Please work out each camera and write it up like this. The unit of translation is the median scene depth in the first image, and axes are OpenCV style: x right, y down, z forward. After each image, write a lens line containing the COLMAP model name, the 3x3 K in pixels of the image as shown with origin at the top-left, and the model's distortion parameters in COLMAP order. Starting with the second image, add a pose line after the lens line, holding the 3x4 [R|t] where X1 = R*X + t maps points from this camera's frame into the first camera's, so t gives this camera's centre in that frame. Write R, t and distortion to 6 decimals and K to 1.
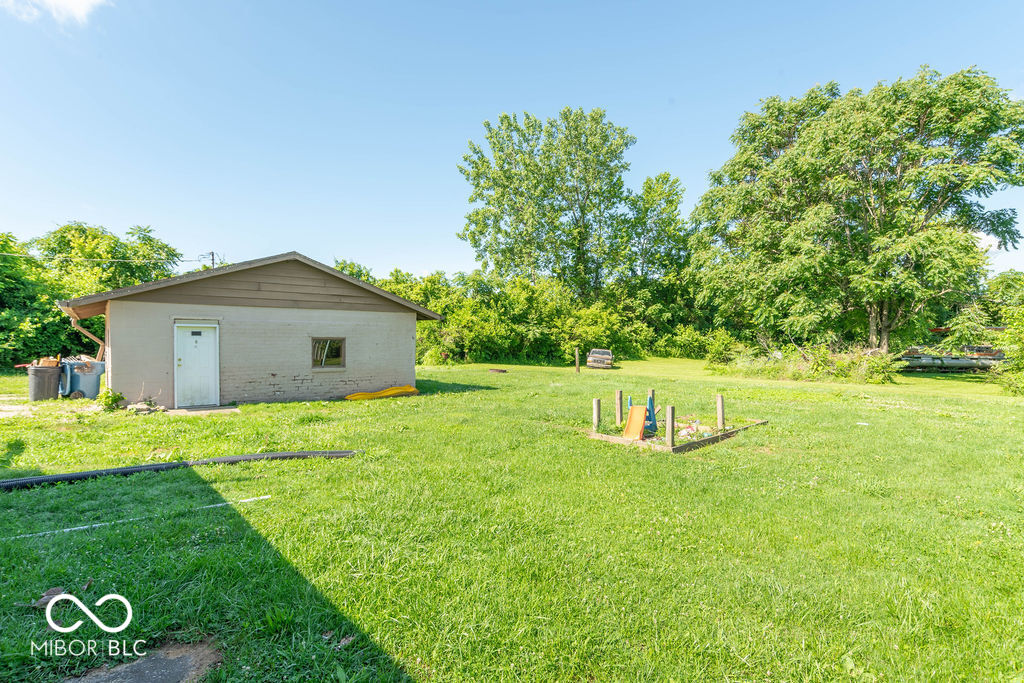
lens RADIAL K [[512.8, 0, 514.3], [0, 512.8, 342.6], [0, 0, 1]] dist [-0.004046, 0.003348]
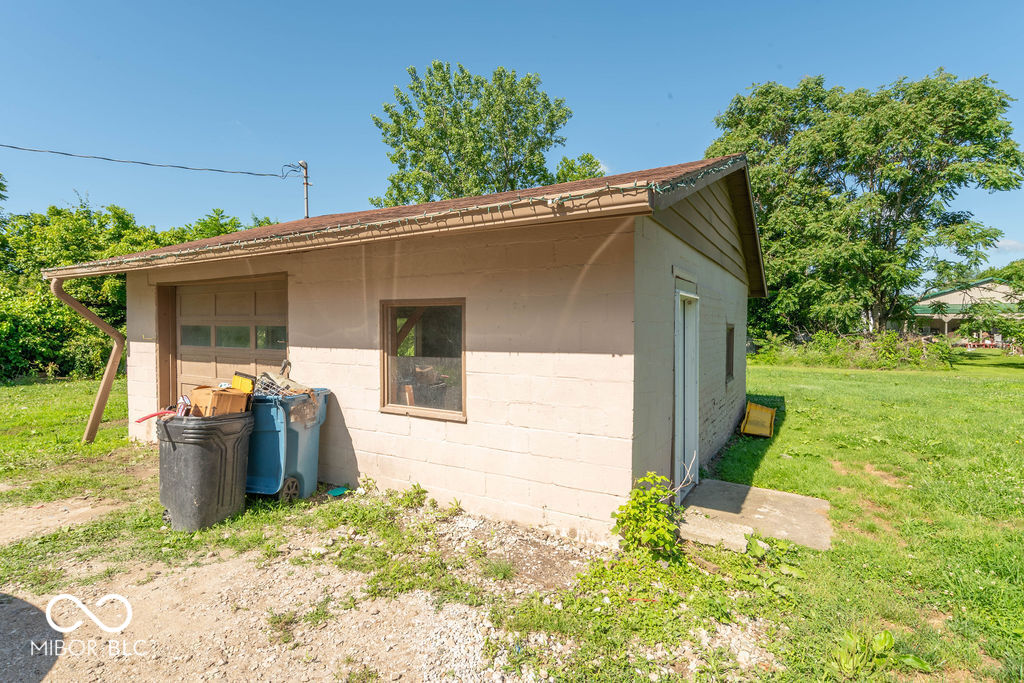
lens RADIAL K [[512.8, 0, 510.3], [0, 512.8, 341.9], [0, 0, 1]] dist [-0.004046, 0.003348]
pose [[0.939645, -0.010837, 0.341979, -0.202905], [0.002728, 0.999704, 0.024183, -0.001608], [-0.342140, -0.021790, 0.939396, 0.149704]]
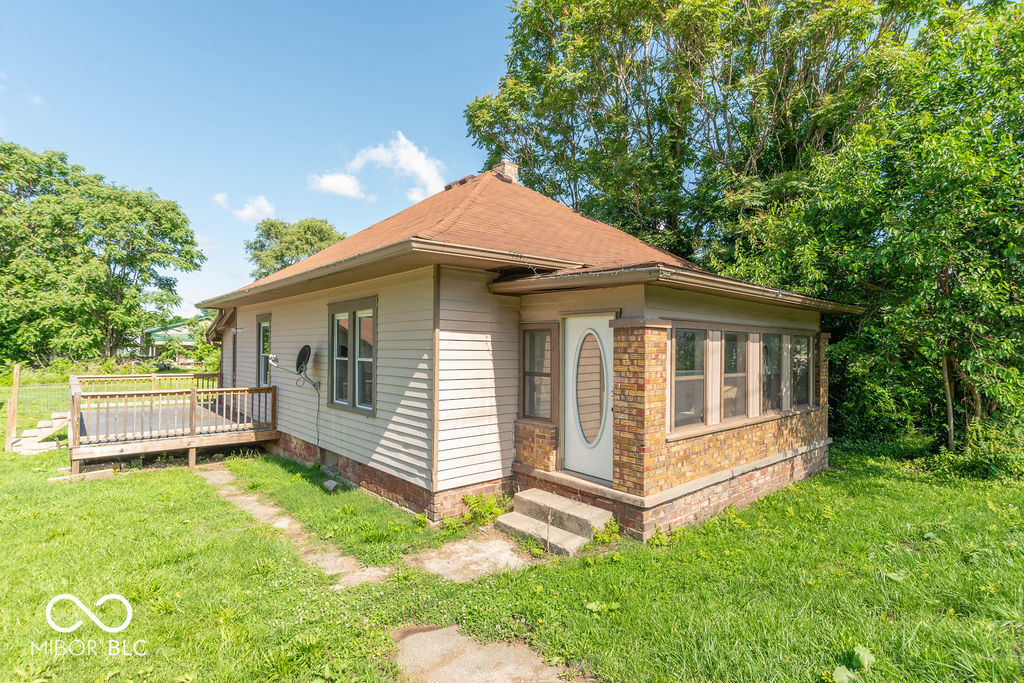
lens RADIAL K [[512.8, 0, 518.5], [0, 512.8, 342.2], [0, 0, 1]] dist [-0.004046, 0.003348]
pose [[-0.009444, 0.009259, 0.999913, -0.424622], [-0.005457, 0.999942, -0.009311, -0.017593], [-0.999941, -0.005545, -0.009393, -0.082444]]
